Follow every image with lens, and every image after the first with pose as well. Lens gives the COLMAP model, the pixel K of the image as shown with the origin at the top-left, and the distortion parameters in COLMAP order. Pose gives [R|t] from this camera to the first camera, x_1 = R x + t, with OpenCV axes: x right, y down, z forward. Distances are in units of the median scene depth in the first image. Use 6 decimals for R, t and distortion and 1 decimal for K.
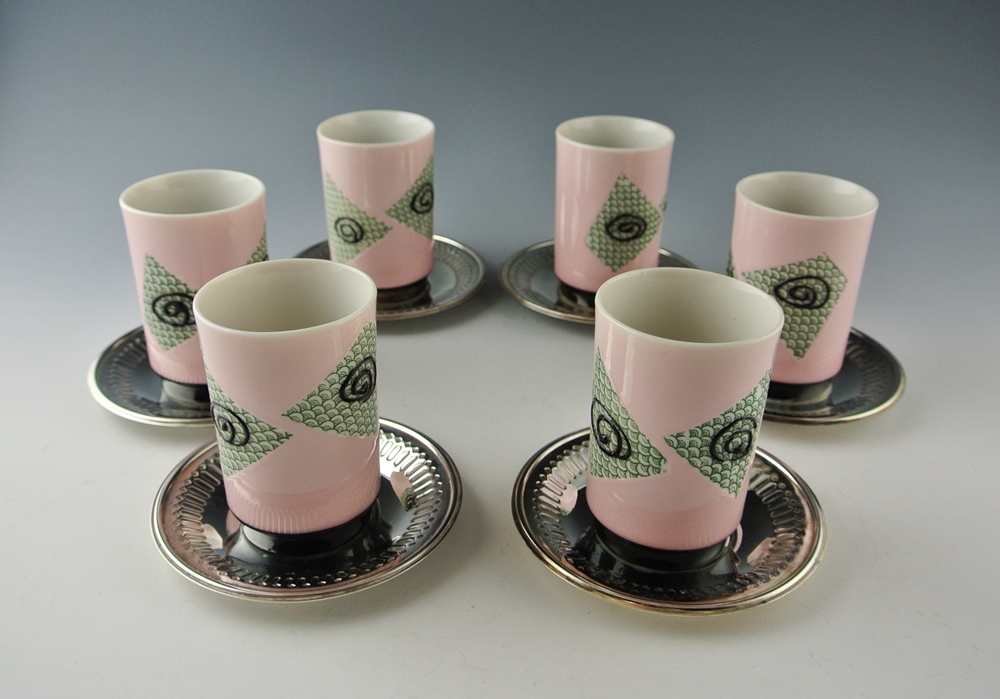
lens RADIAL K [[789.9, 0, 500.0], [0, 789.9, 349.5], [0, 0, 1]] dist [-0.022432, 0.006653]
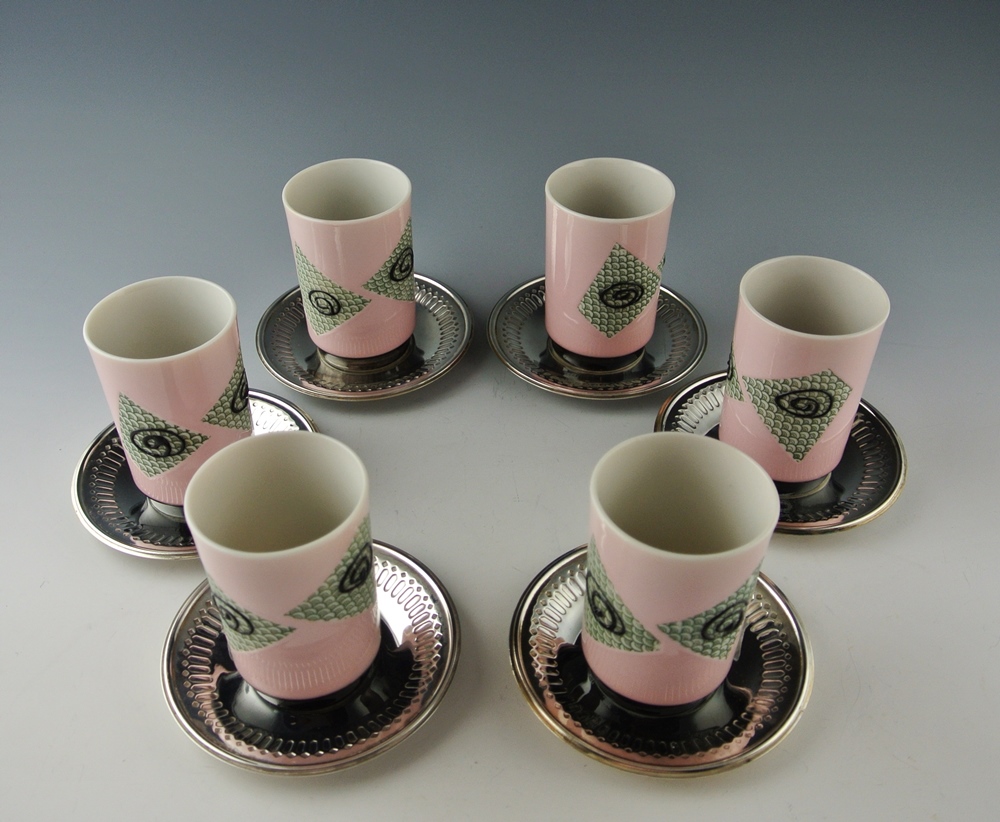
lens RADIAL K [[858.8, 0, 489.0], [0, 858.8, 412.2], [0, 0, 1]] dist [-0.003478, -0.020822]
pose [[0.999547, -0.030038, 0.001922, -0.003979], [0.028897, 0.975530, 0.217960, -0.301087], [-0.008422, -0.217805, 0.975956, -0.023582]]
